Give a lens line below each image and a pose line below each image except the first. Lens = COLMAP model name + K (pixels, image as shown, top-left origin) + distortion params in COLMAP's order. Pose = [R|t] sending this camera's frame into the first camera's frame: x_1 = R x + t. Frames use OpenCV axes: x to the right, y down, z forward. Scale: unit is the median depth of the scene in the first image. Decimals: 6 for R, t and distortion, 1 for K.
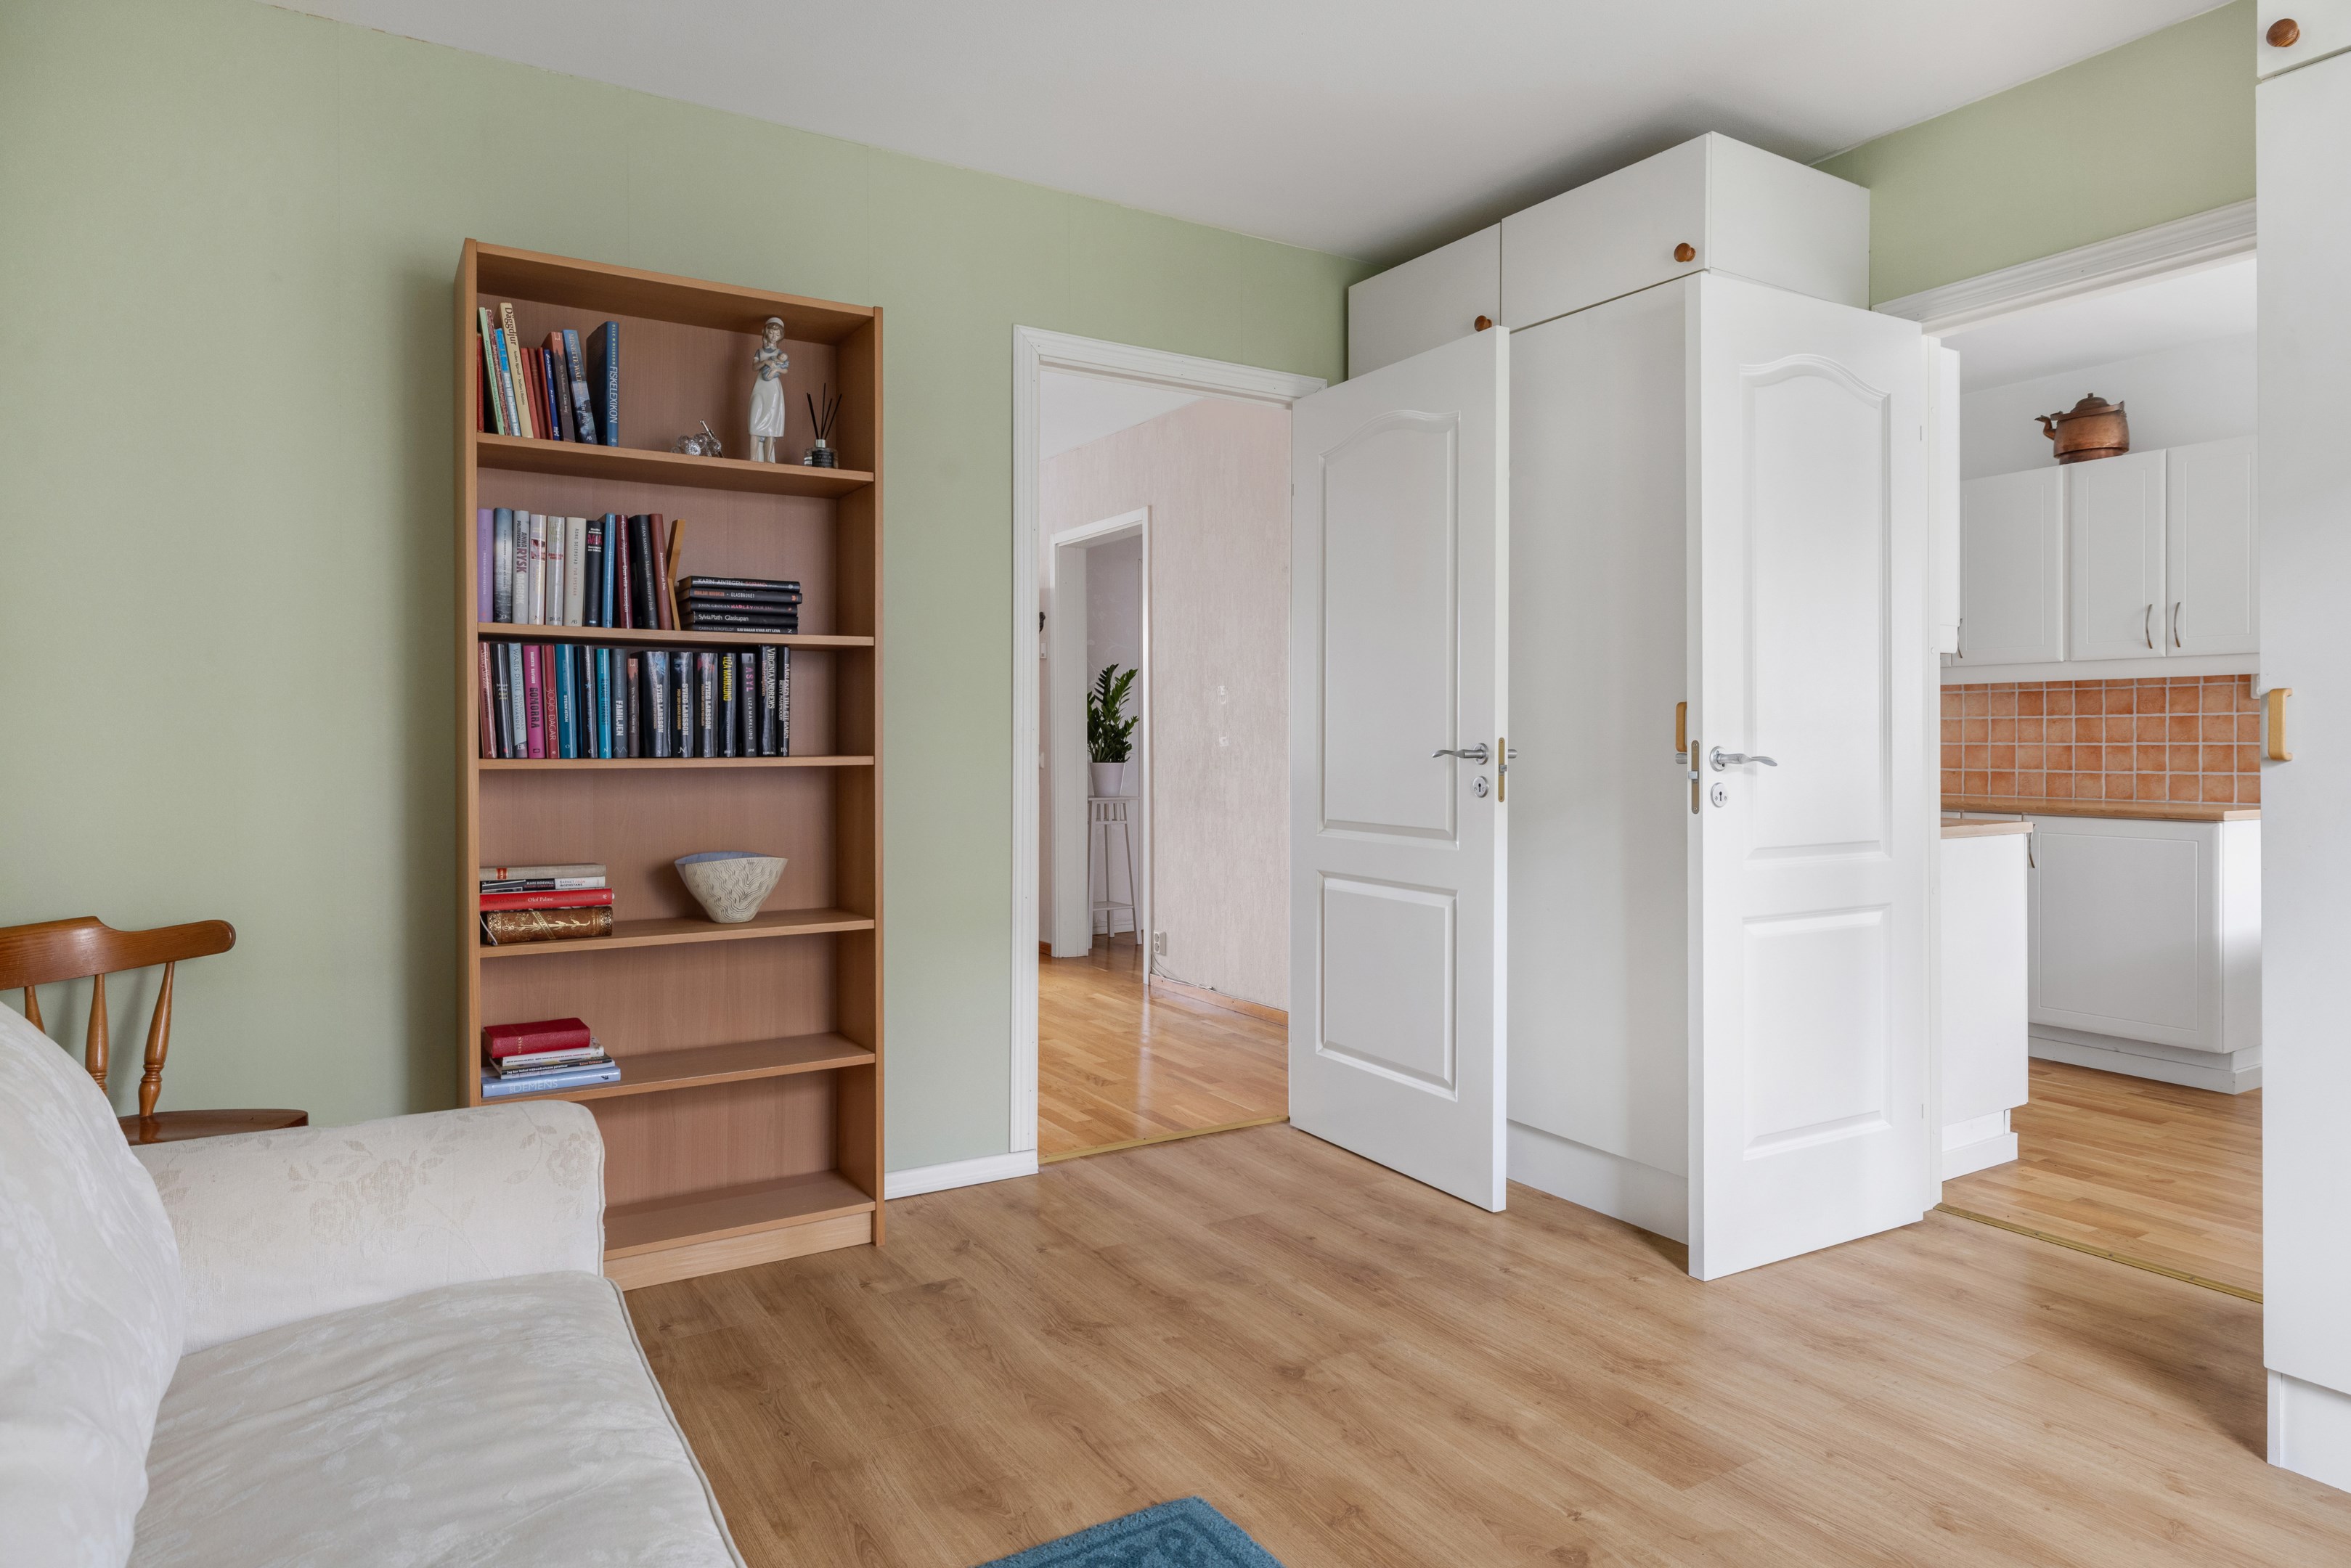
lens RADIAL K [[1375.2, 0, 1176.9], [0, 1375.2, 744.1], [0, 0, 1]] dist [0.003037, 0.000941]
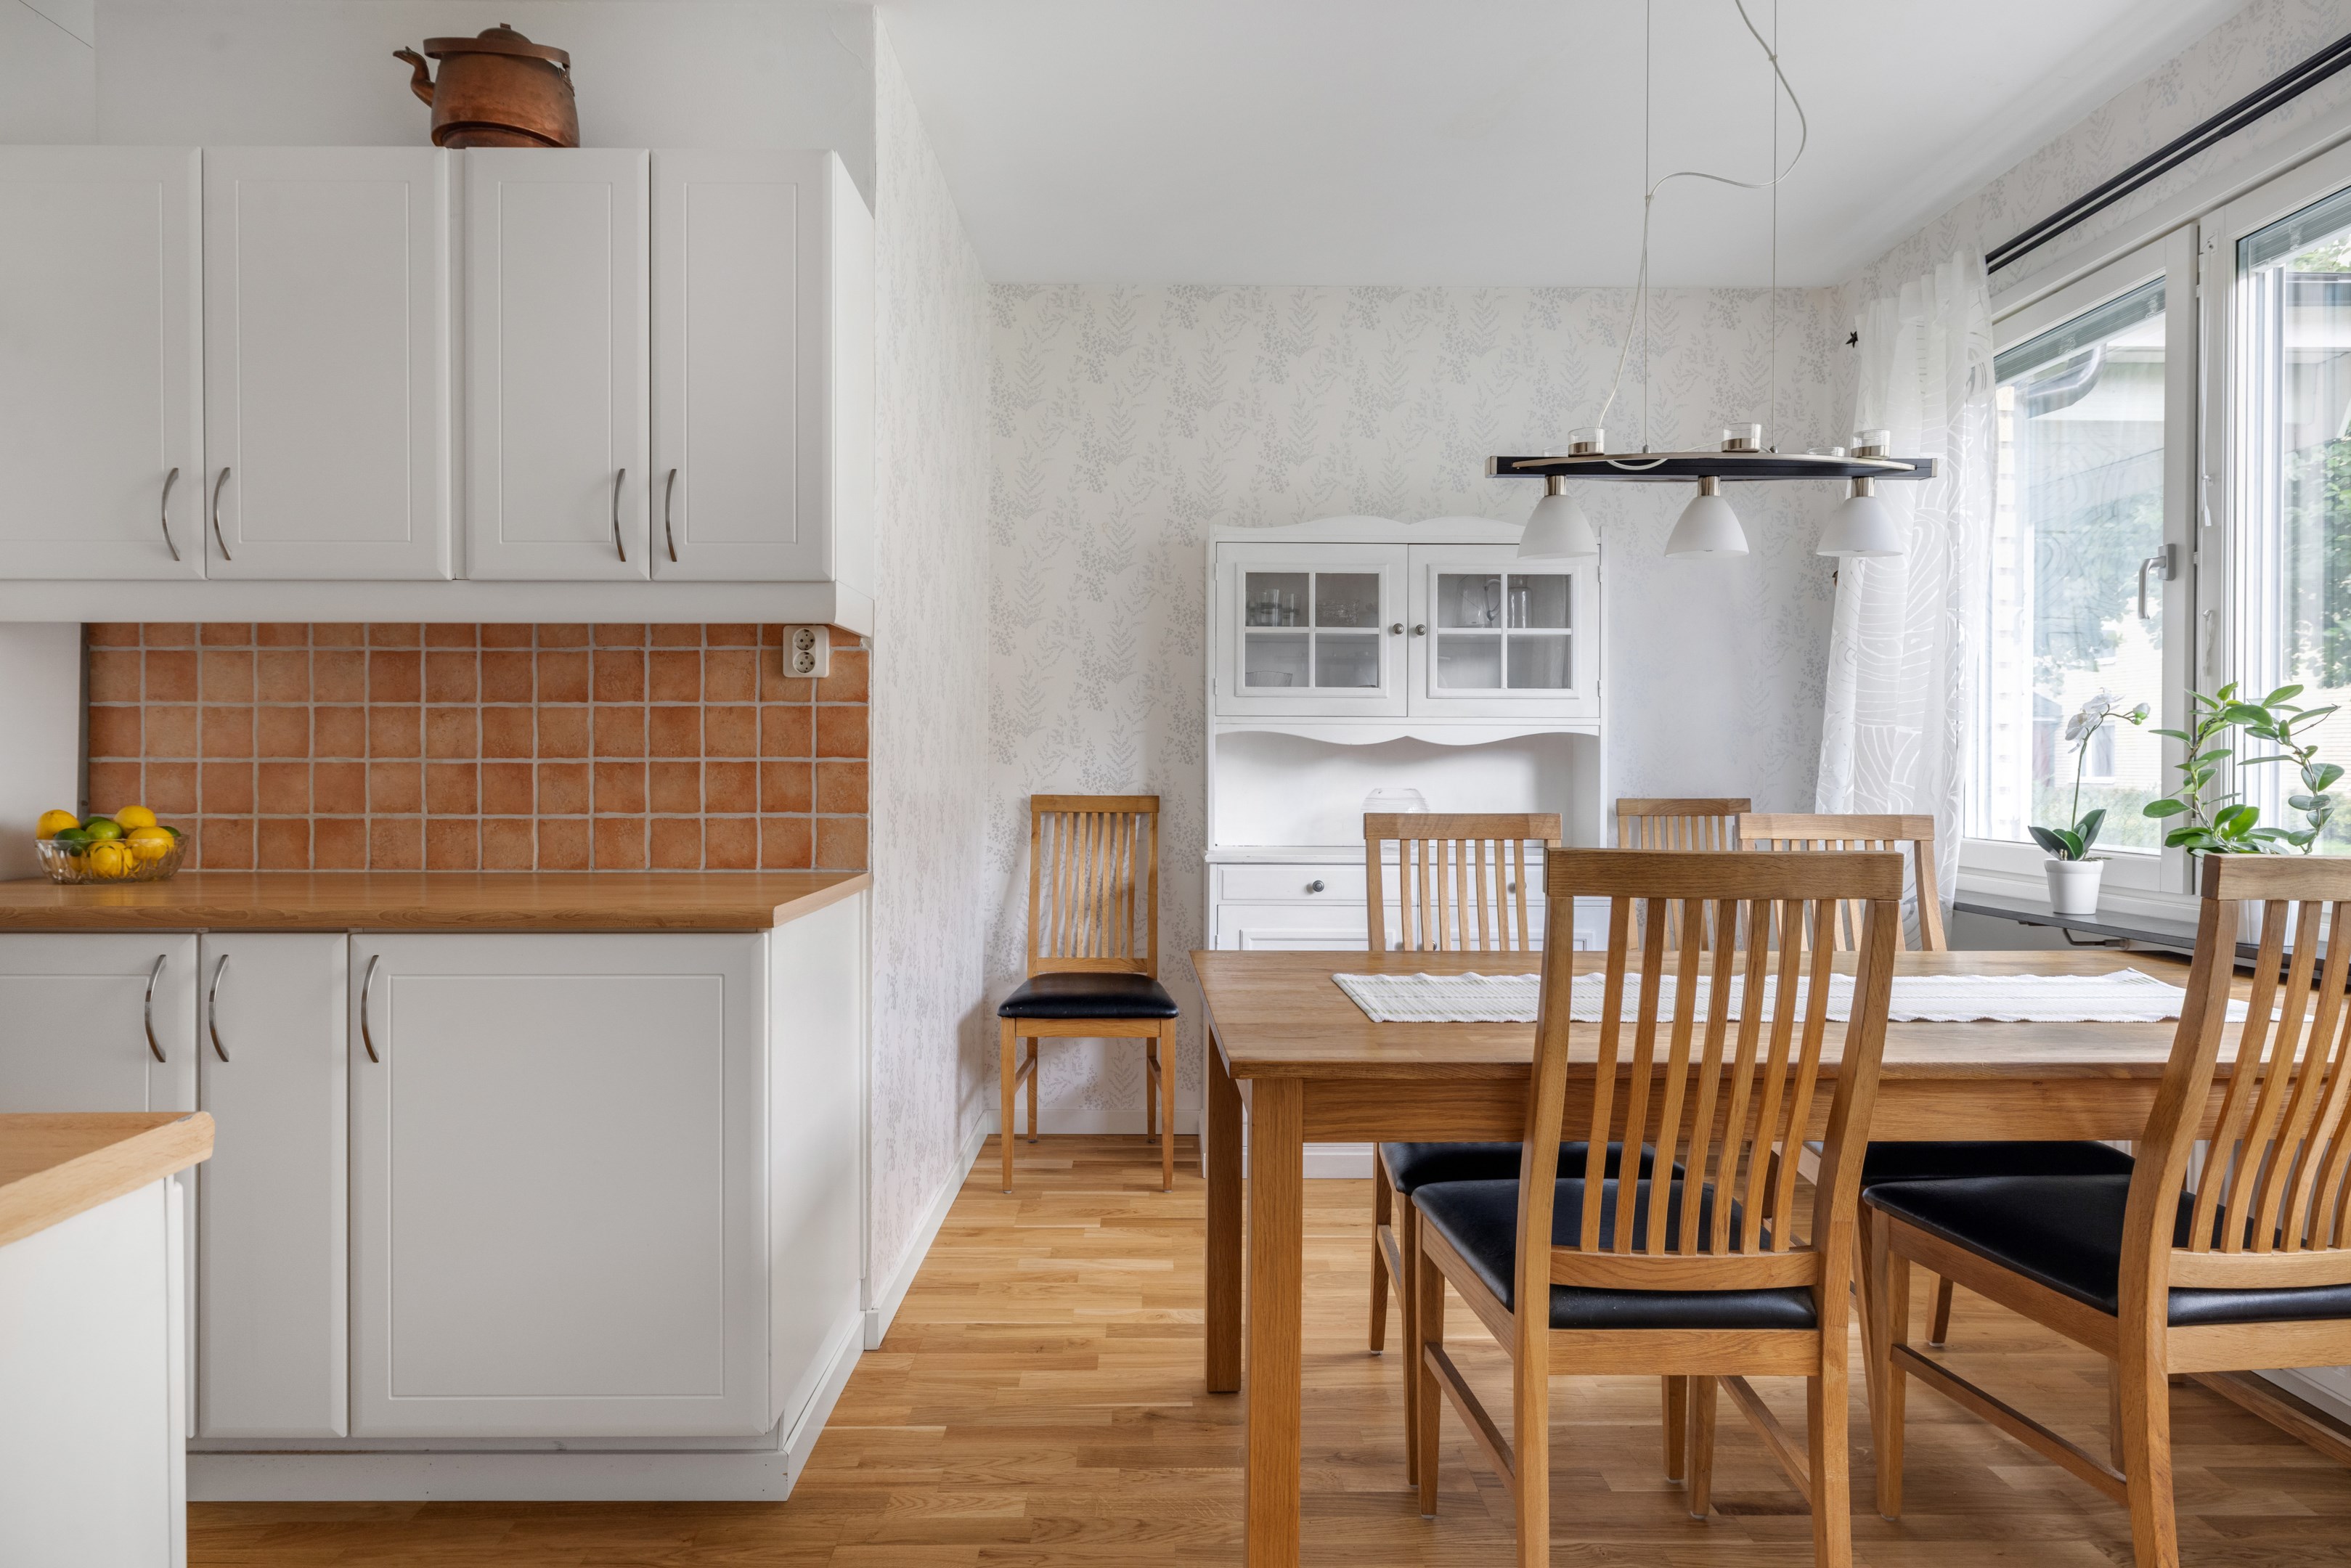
lens RADIAL K [[1198.3, 0, 1121.1], [0, 1198.3, 778.1], [0, 0, 1]] dist [0.003109, 0.000792]
pose [[0.508403, -0.006187, 0.861097, 0.413580], [0.000964, 0.999978, 0.006616, 0.003774], [-0.861119, -0.002534, 0.508398, 0.606404]]
